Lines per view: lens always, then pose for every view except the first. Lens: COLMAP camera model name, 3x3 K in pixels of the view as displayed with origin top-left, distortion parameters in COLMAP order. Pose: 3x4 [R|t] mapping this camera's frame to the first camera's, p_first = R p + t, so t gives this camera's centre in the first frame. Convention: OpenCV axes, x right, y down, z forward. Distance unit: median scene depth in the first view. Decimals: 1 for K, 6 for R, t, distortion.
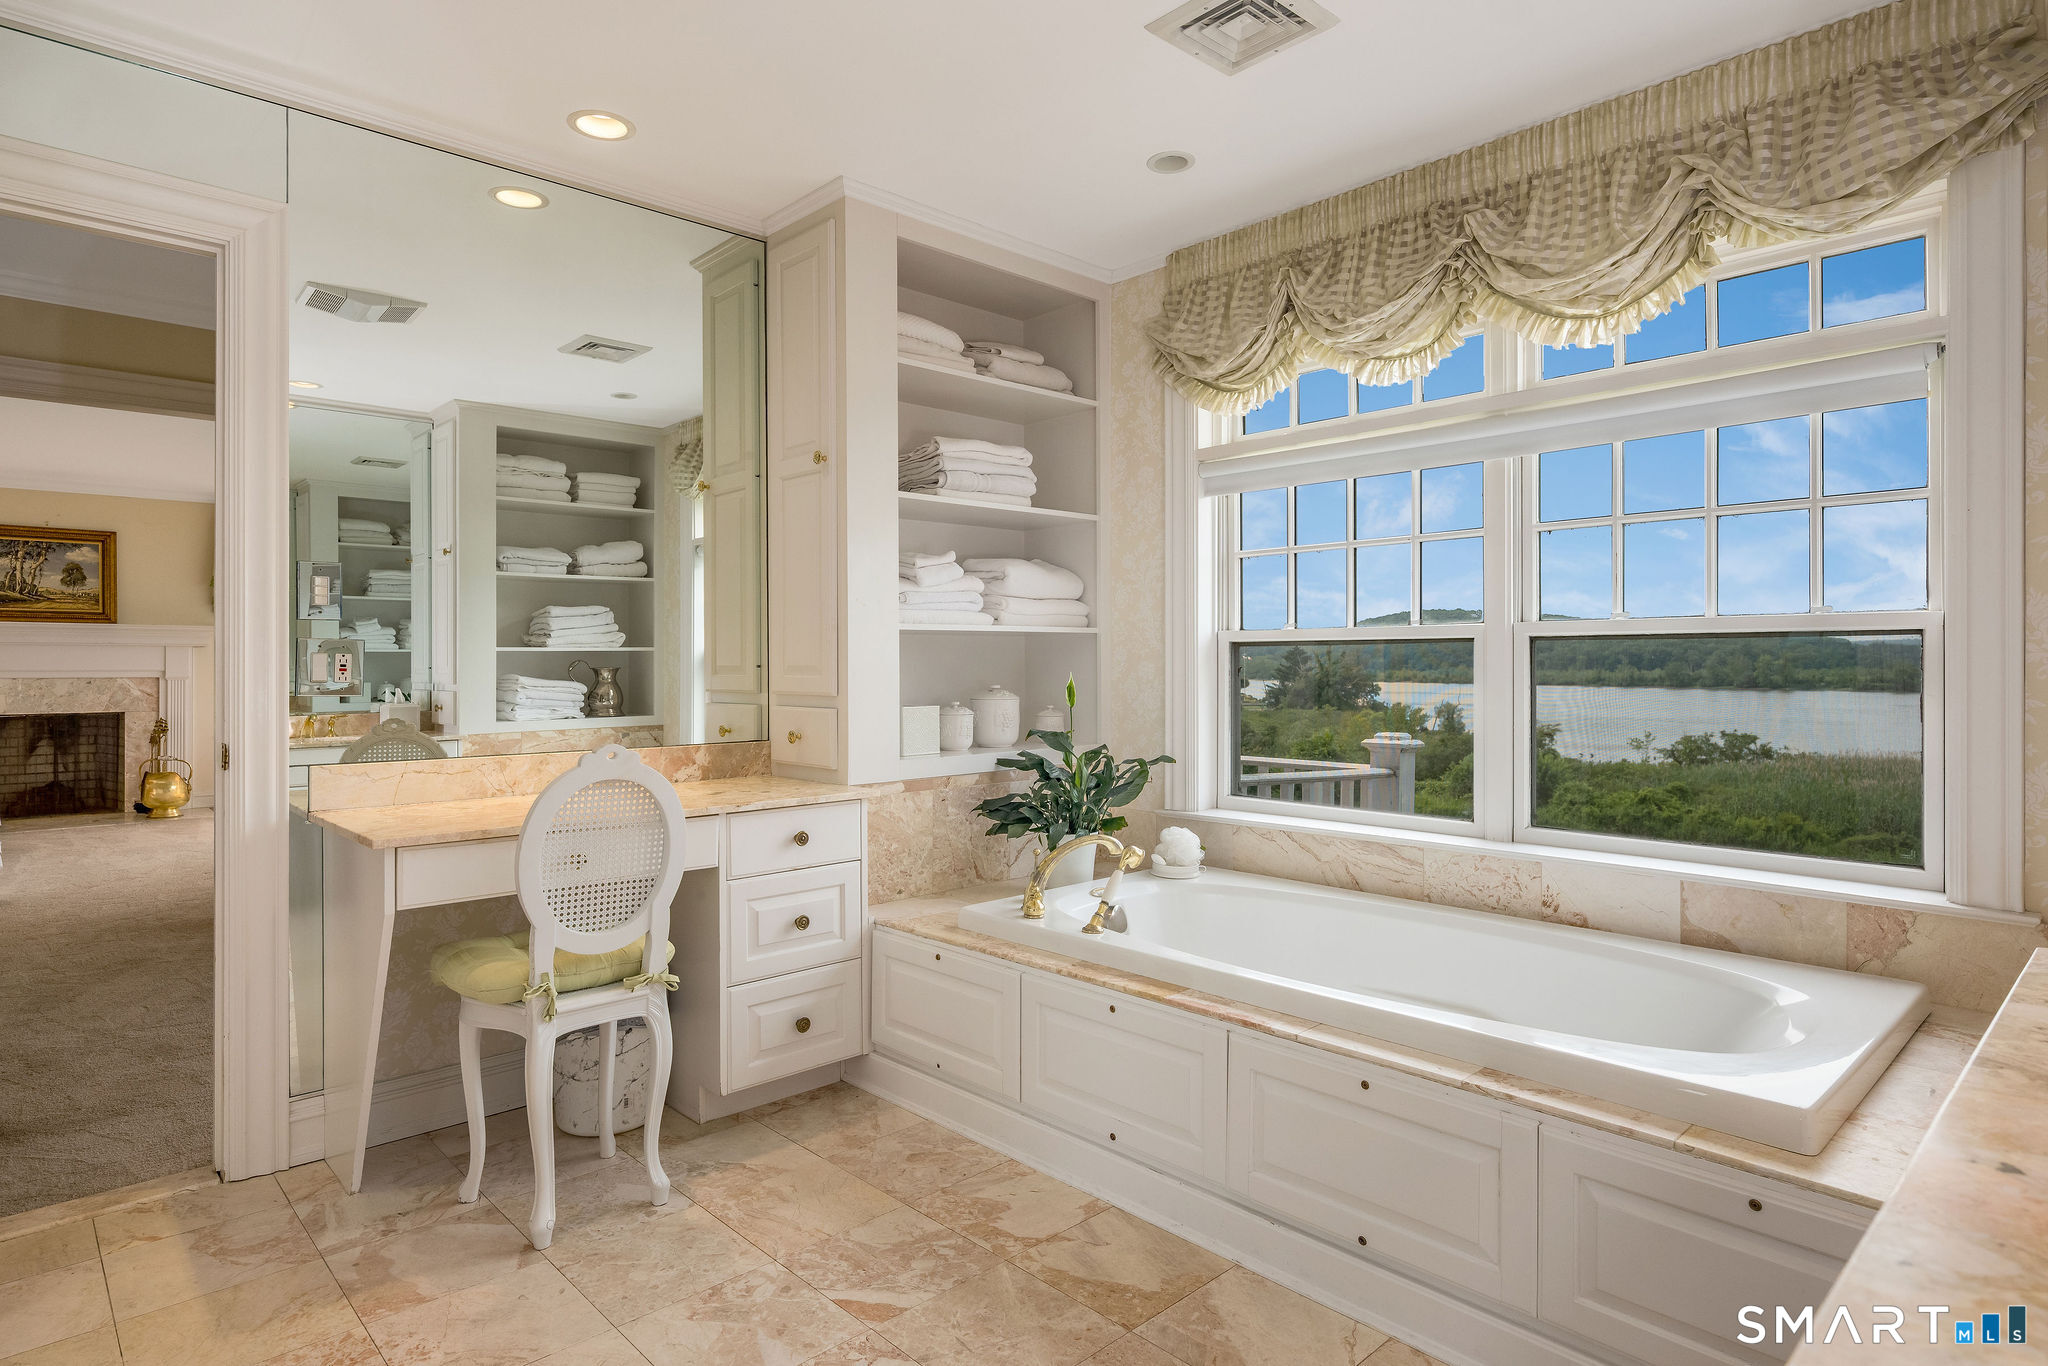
lens RADIAL K [[1111.7, 0, 1022.6], [0, 1111.7, 669.4], [0, 0, 1]] dist [-0.001559, -0.000071]
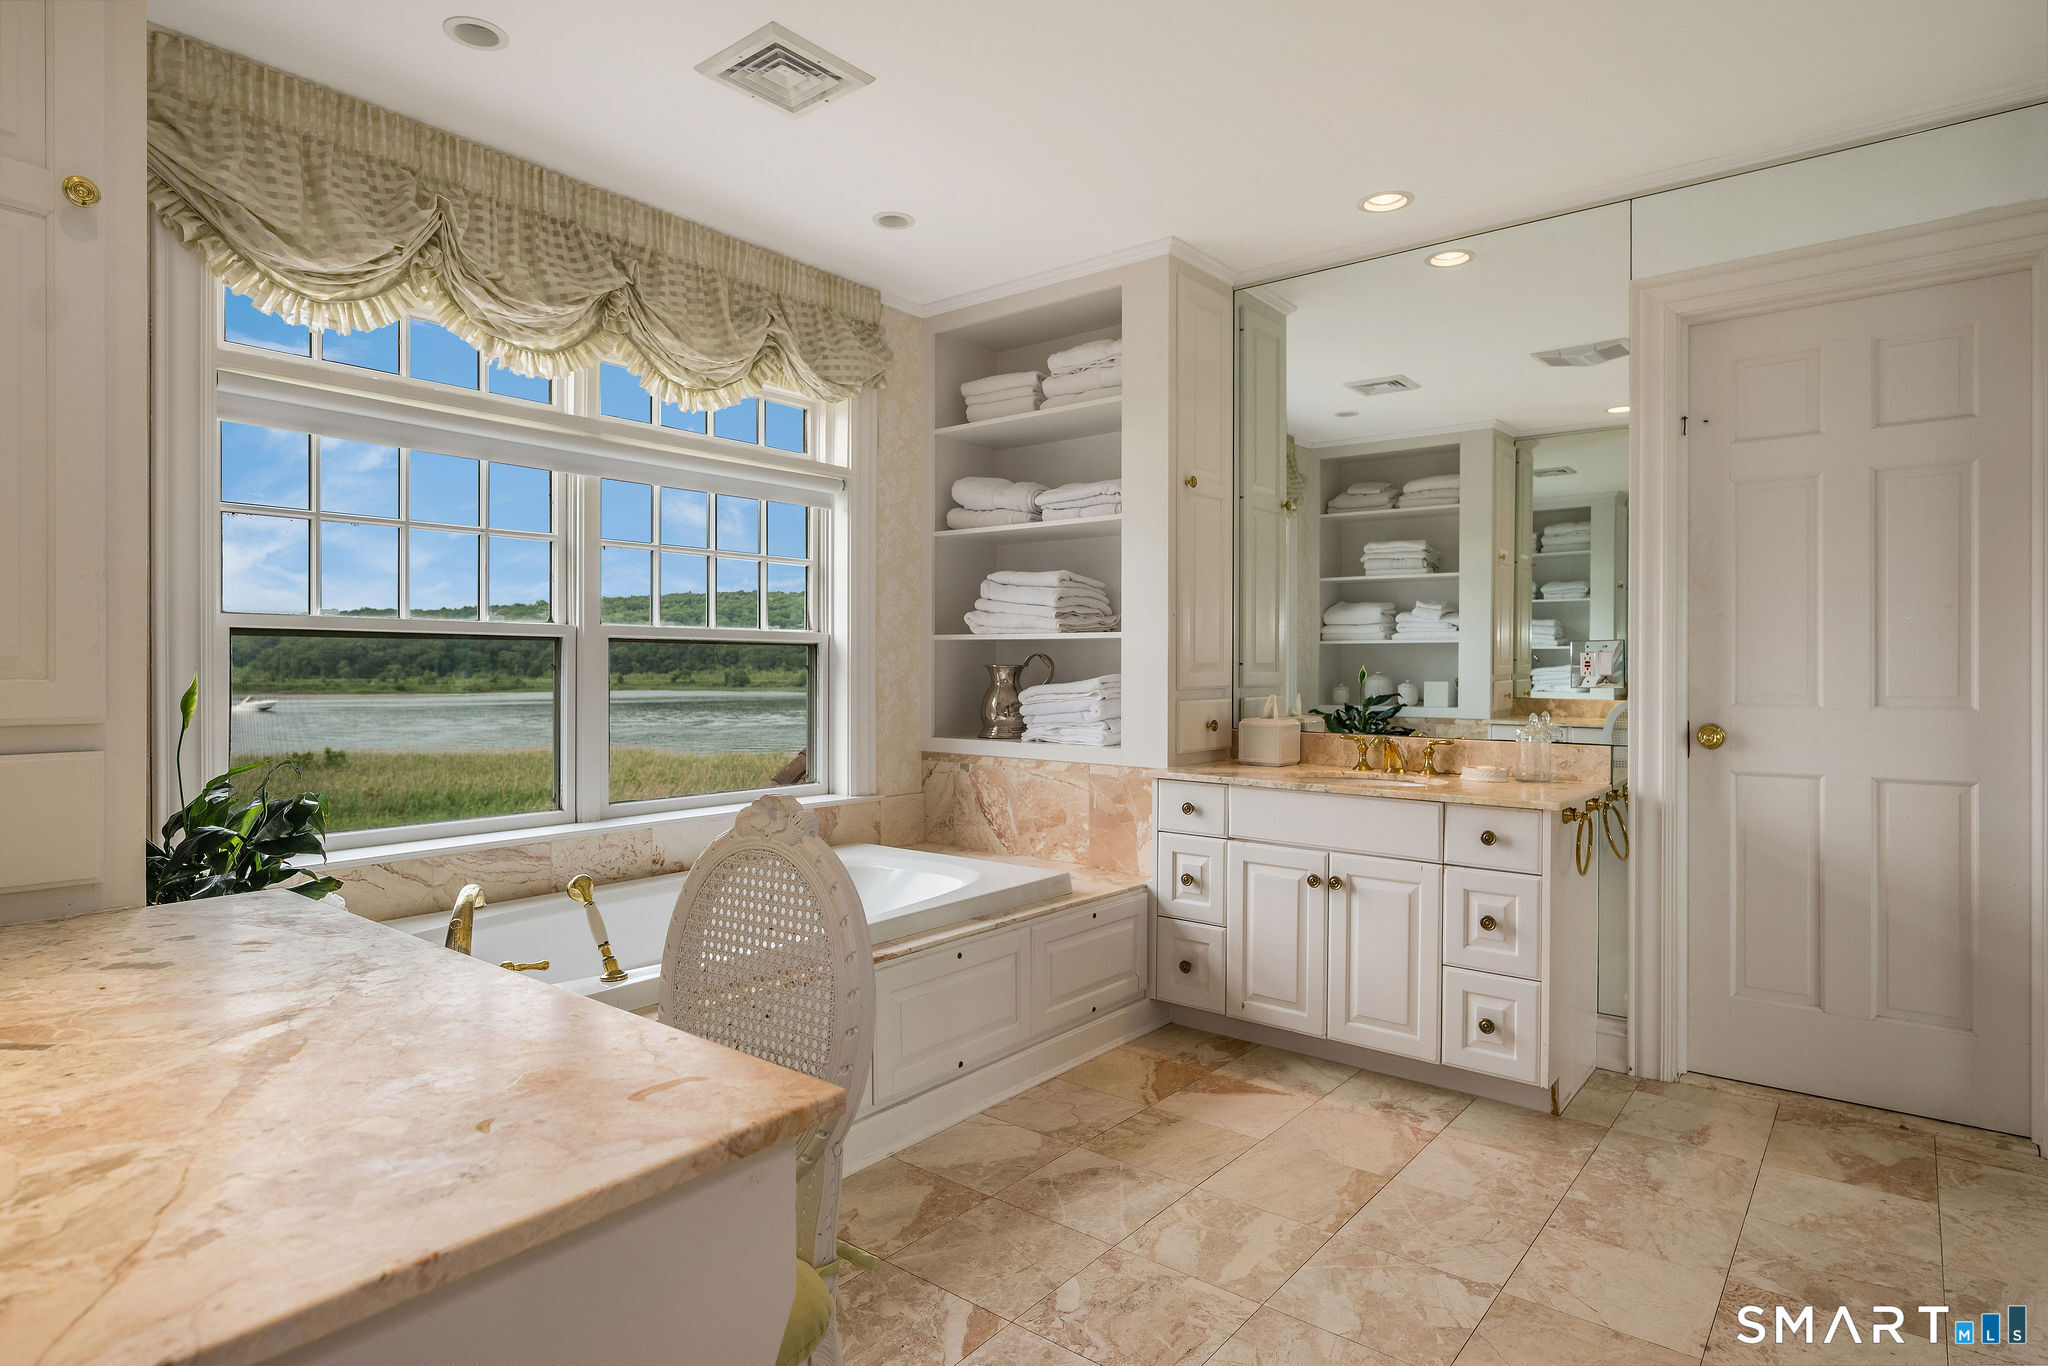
lens RADIAL K [[1105.8, 0, 1024.0], [0, 1105.8, 683.0], [0, 0, 1]] dist [0.001590, -0.000526]
pose [[-0.142967, -0.014031, 0.989628, -0.819376], [0.002363, 0.999892, 0.014518, 0.001531], [-0.989725, 0.004414, -0.142918, 0.827386]]
